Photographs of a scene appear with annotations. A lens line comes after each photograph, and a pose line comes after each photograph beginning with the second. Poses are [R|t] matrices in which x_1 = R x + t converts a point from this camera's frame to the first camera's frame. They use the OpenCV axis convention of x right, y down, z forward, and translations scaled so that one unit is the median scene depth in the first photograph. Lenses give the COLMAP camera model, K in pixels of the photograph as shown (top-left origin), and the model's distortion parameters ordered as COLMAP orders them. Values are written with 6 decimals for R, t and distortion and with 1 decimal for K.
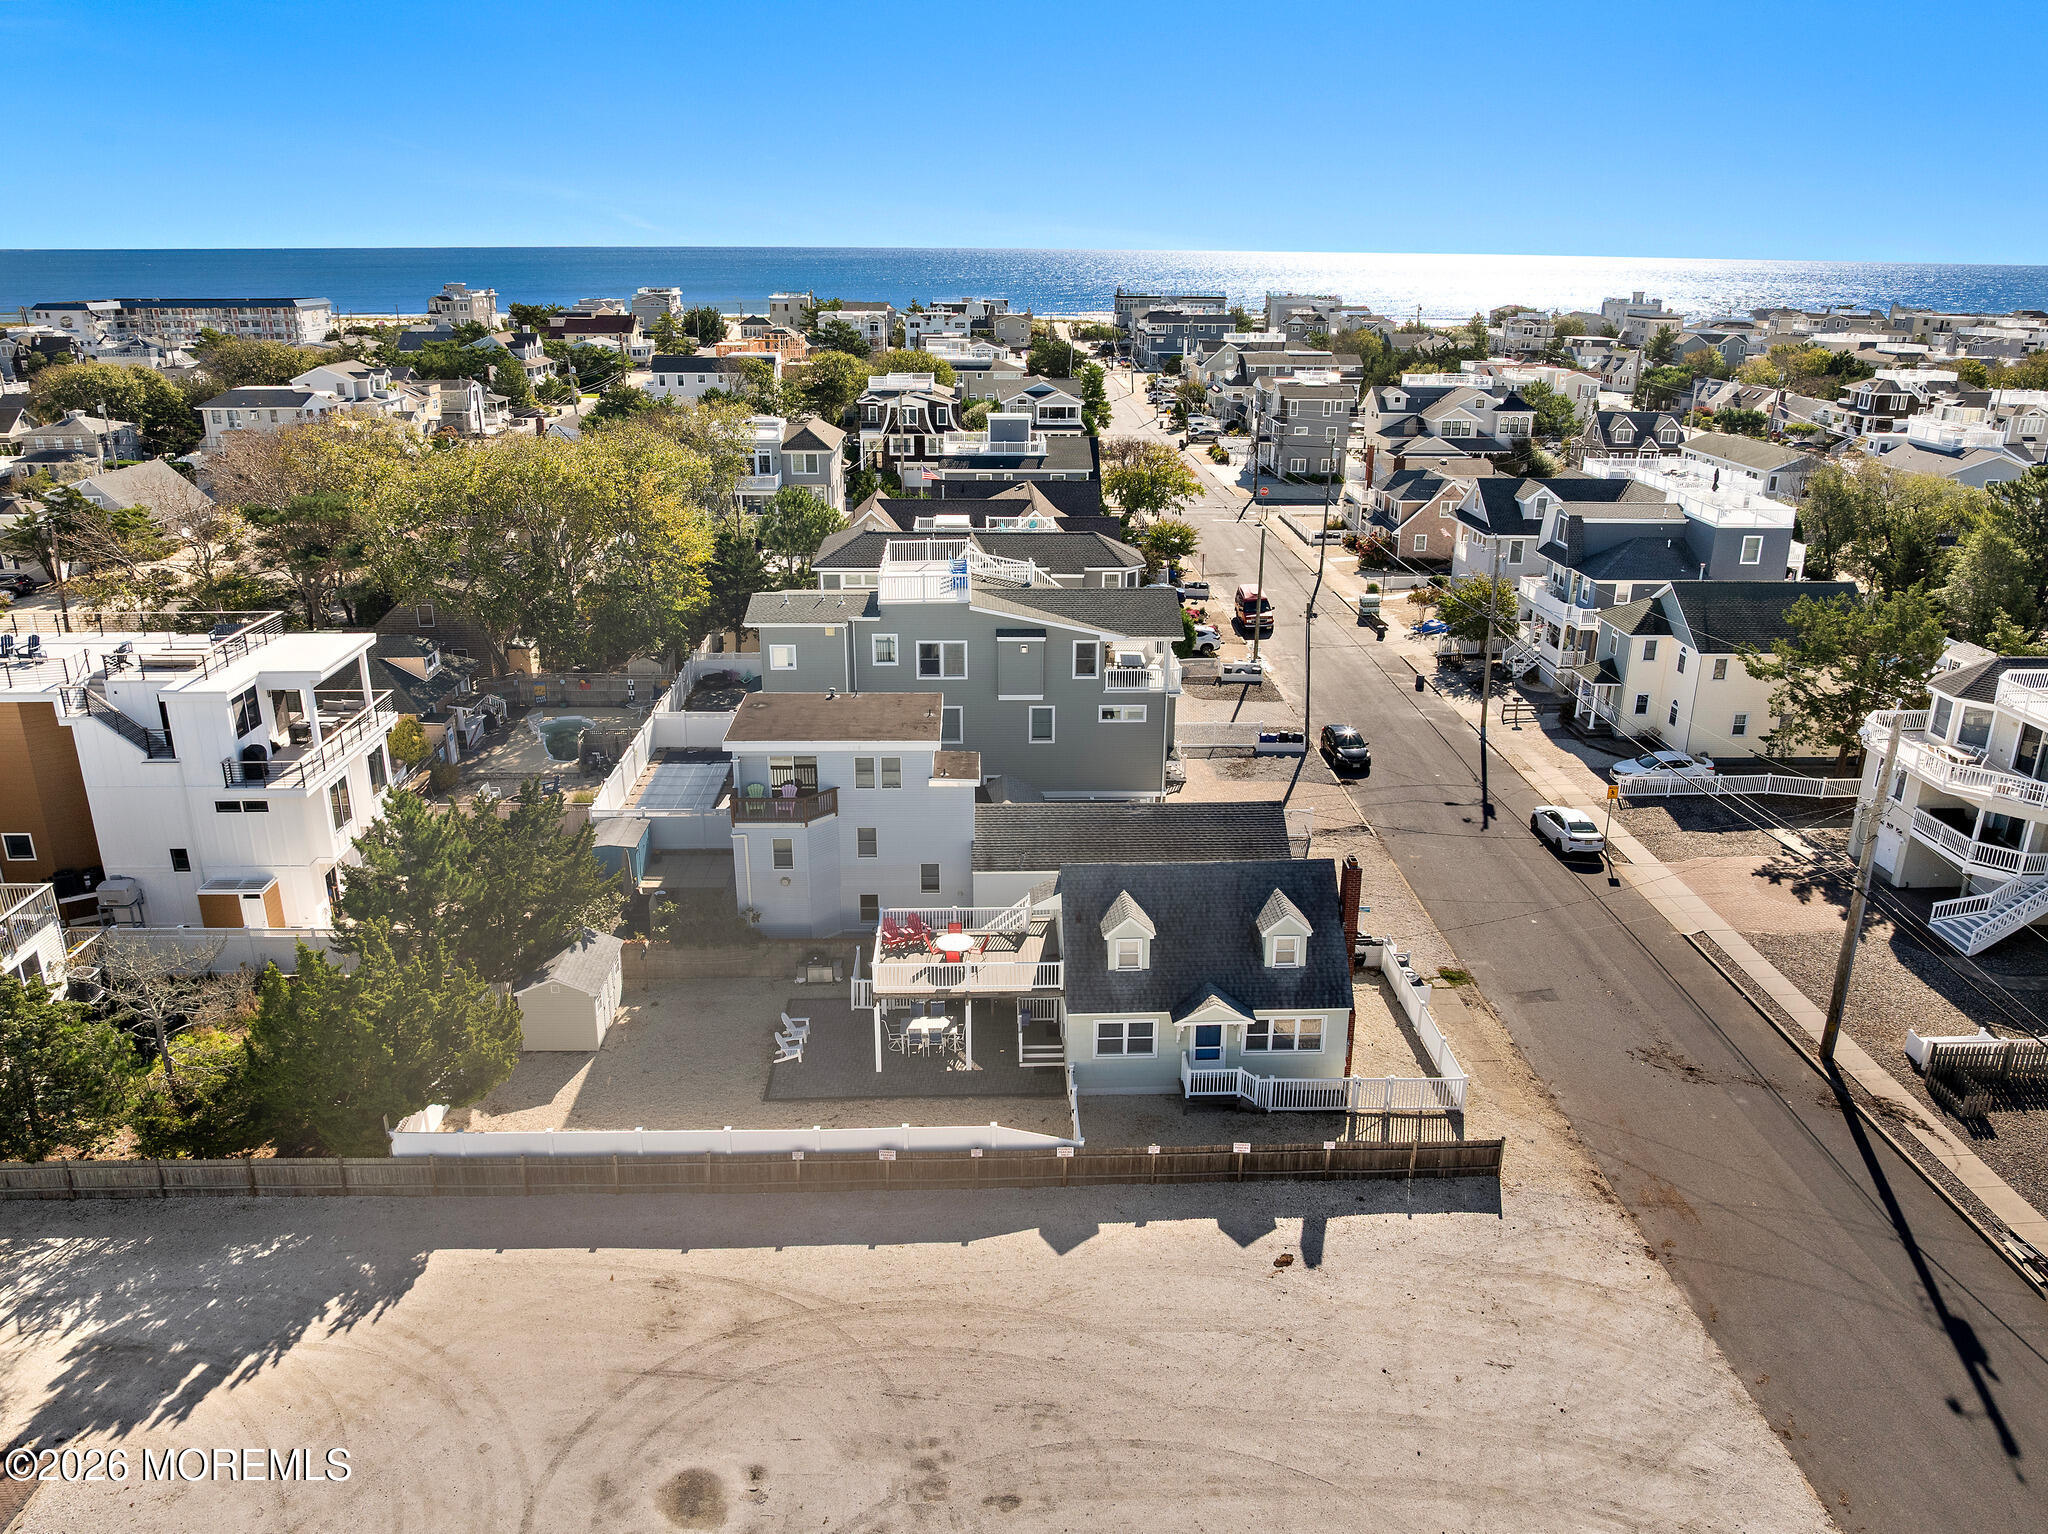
lens RADIAL K [[1453.7, 0, 1026.8], [0, 1453.7, 765.7], [0, 0, 1]] dist [-0.034622, -0.003096]
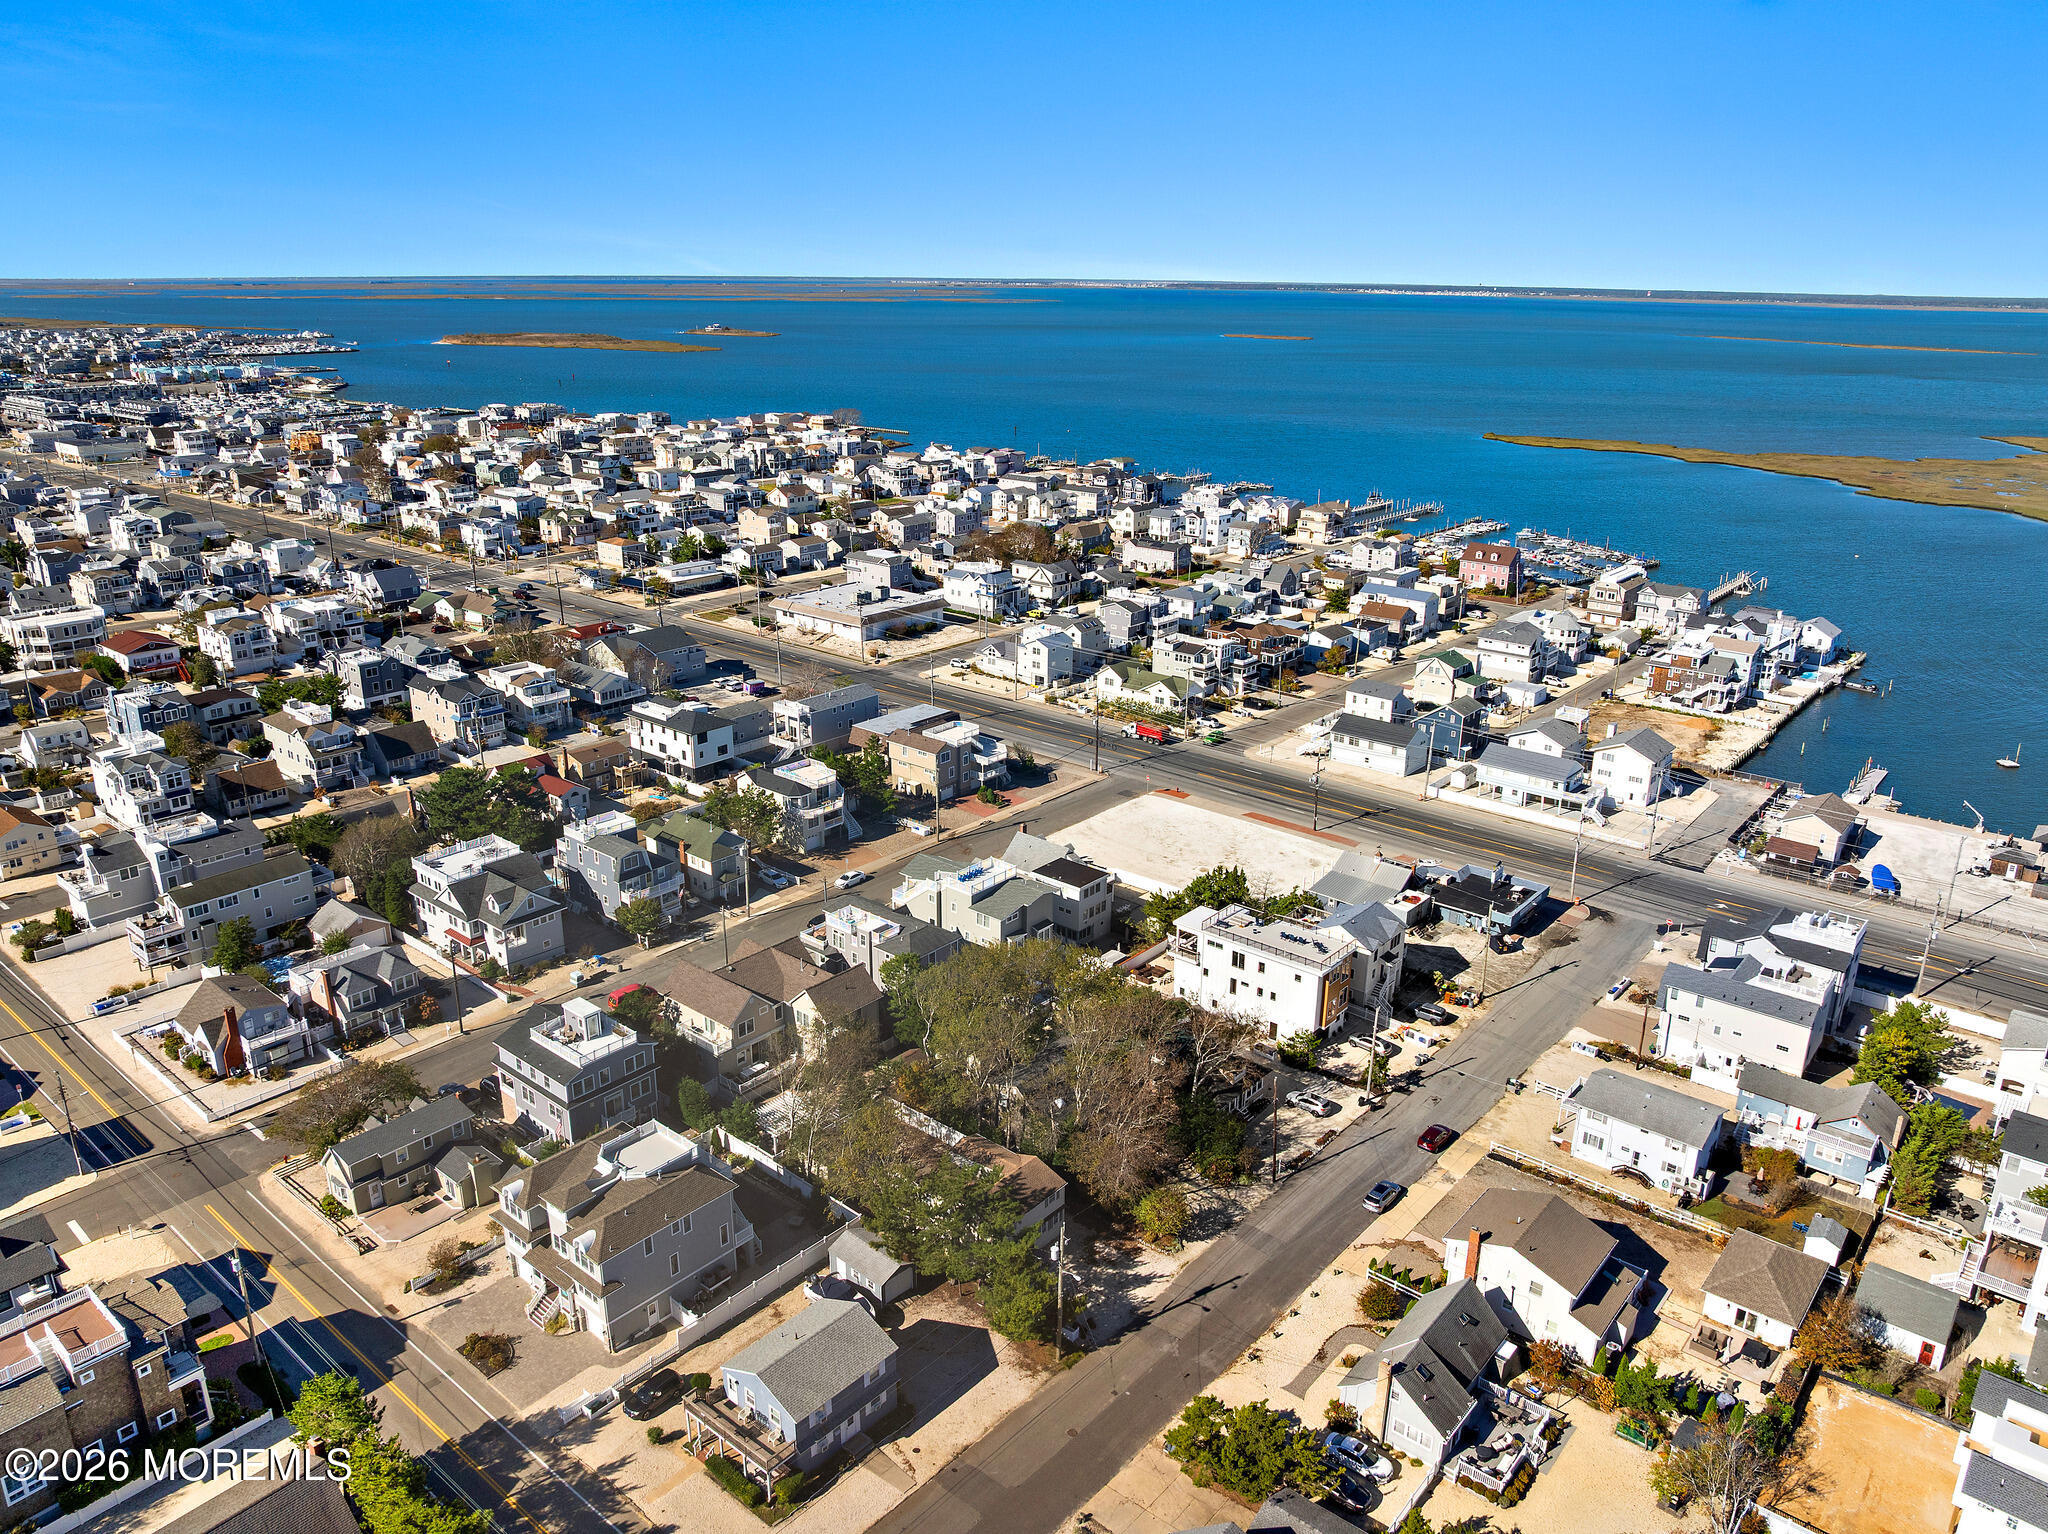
lens RADIAL K [[1434.6, 0, 1035.0], [0, 1434.6, 769.5], [0, 0, 1]] dist [-0.034109, -0.007533]
pose [[-0.741450, -0.233168, 0.629193, -2.112169], [0.212111, 0.808158, 0.549444, -2.075240], [-0.636601, 0.540844, -0.549751, 2.797002]]
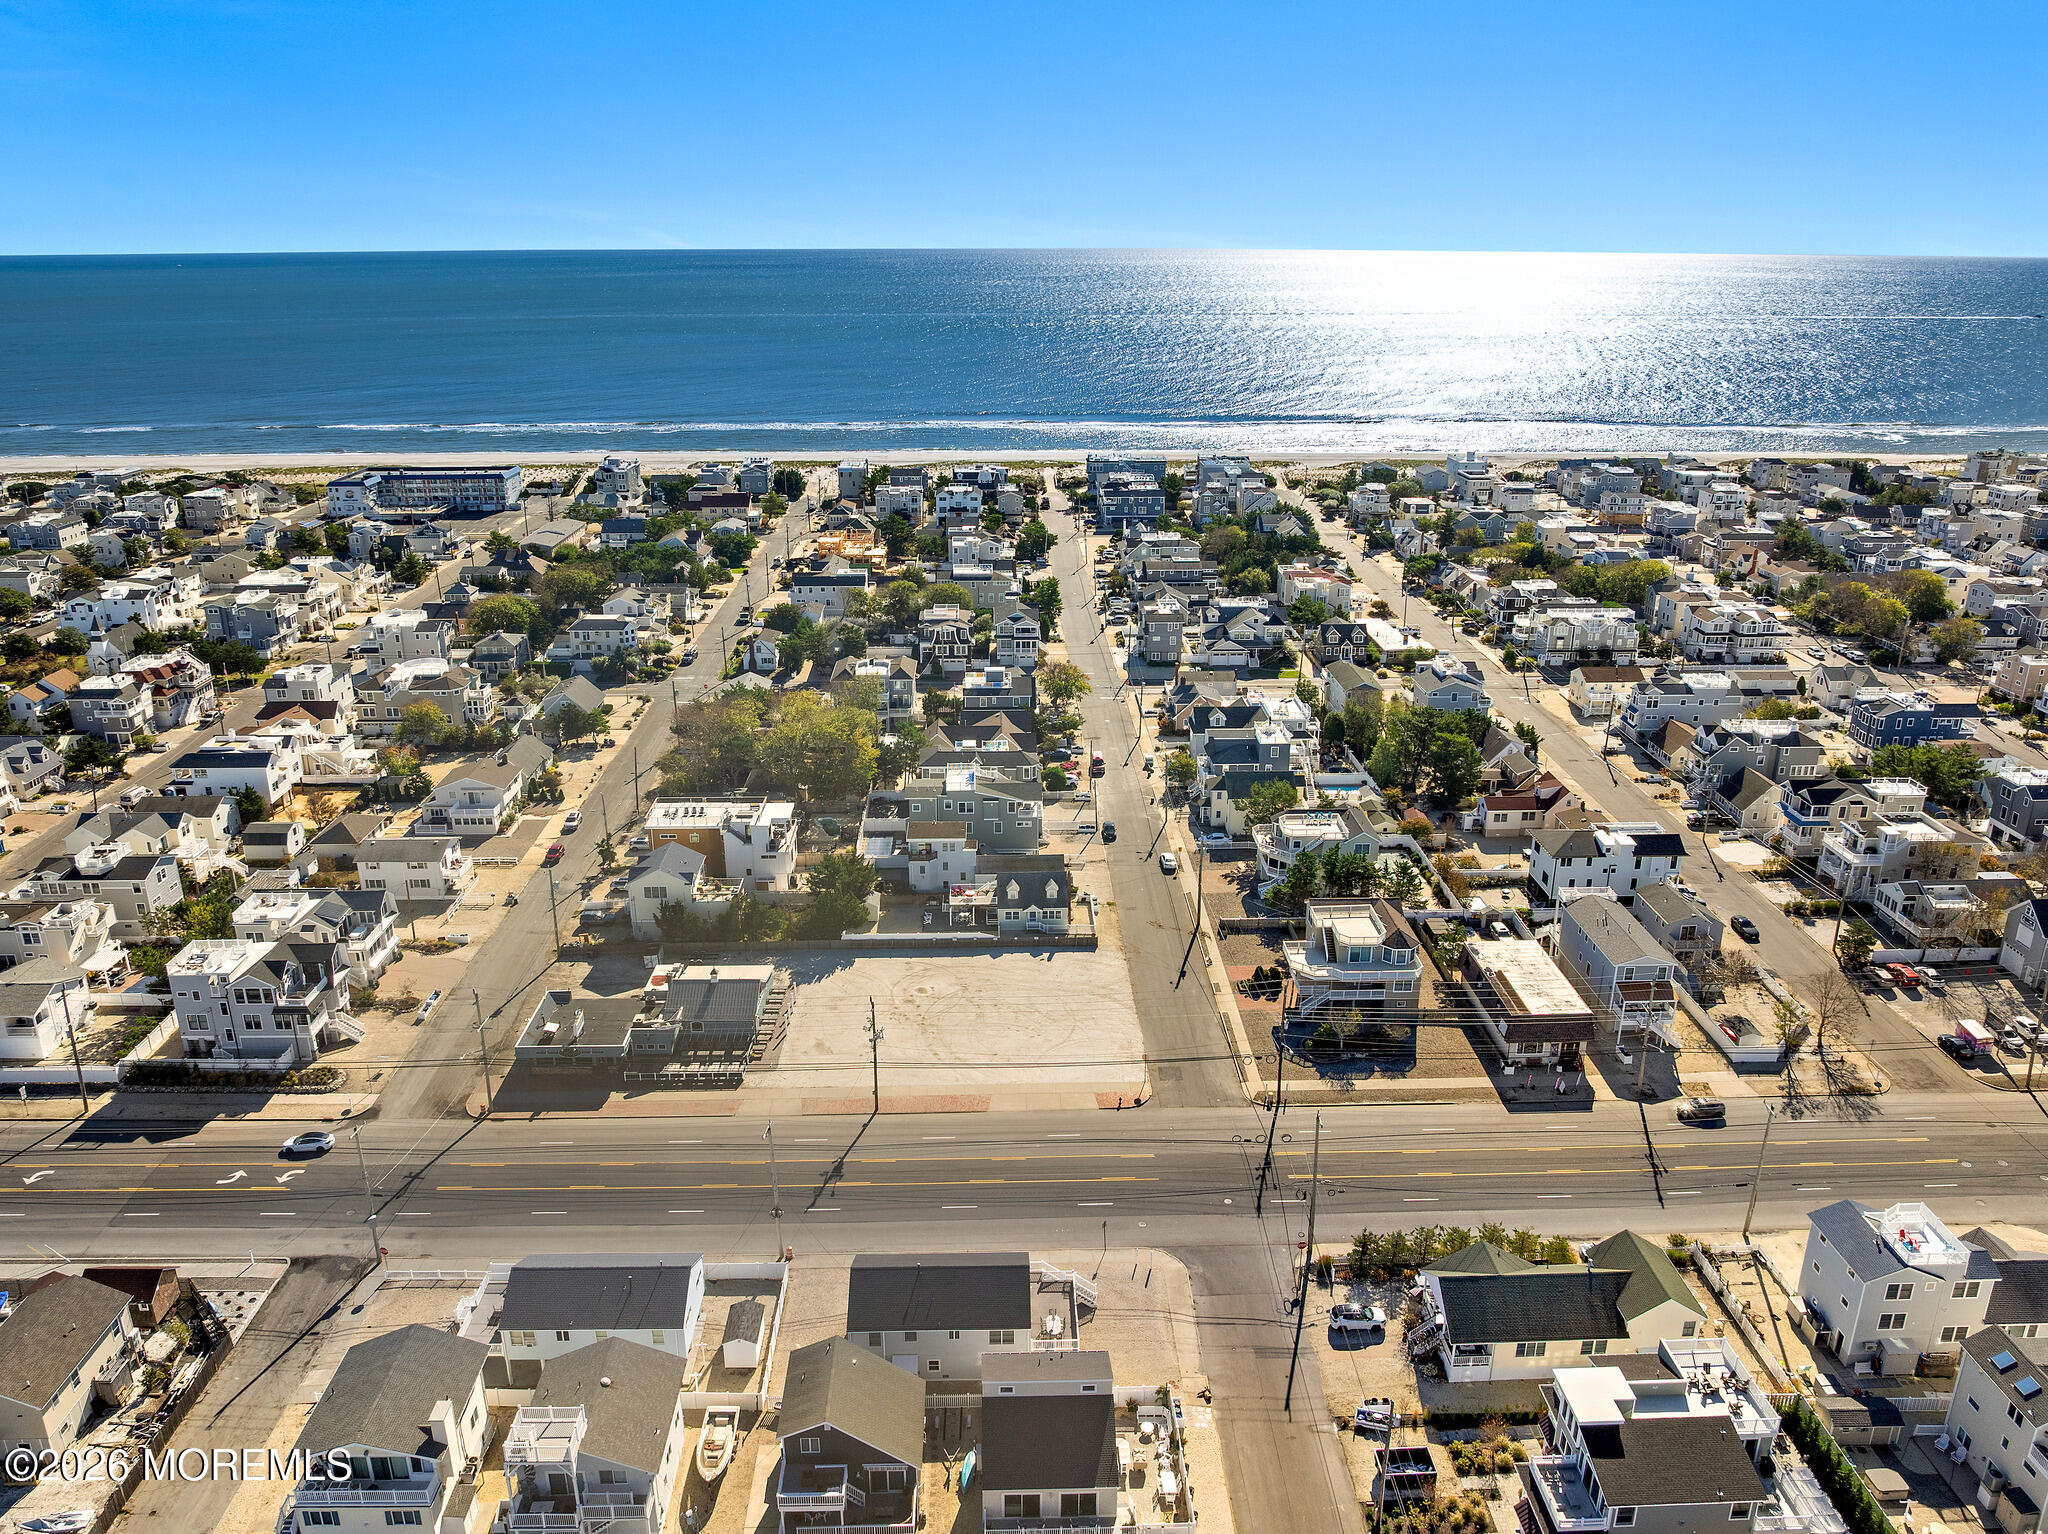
lens RADIAL K [[1484.3, 0, 1030.6], [0, 1484.3, 759.5], [0, 0, 1]] dist [-0.031189, -0.013984]
pose [[0.999948, -0.002005, -0.010022, 0.138027], [0.001918, 0.999961, -0.008608, -0.180803], [0.010039, 0.008588, 0.999913, -2.685528]]
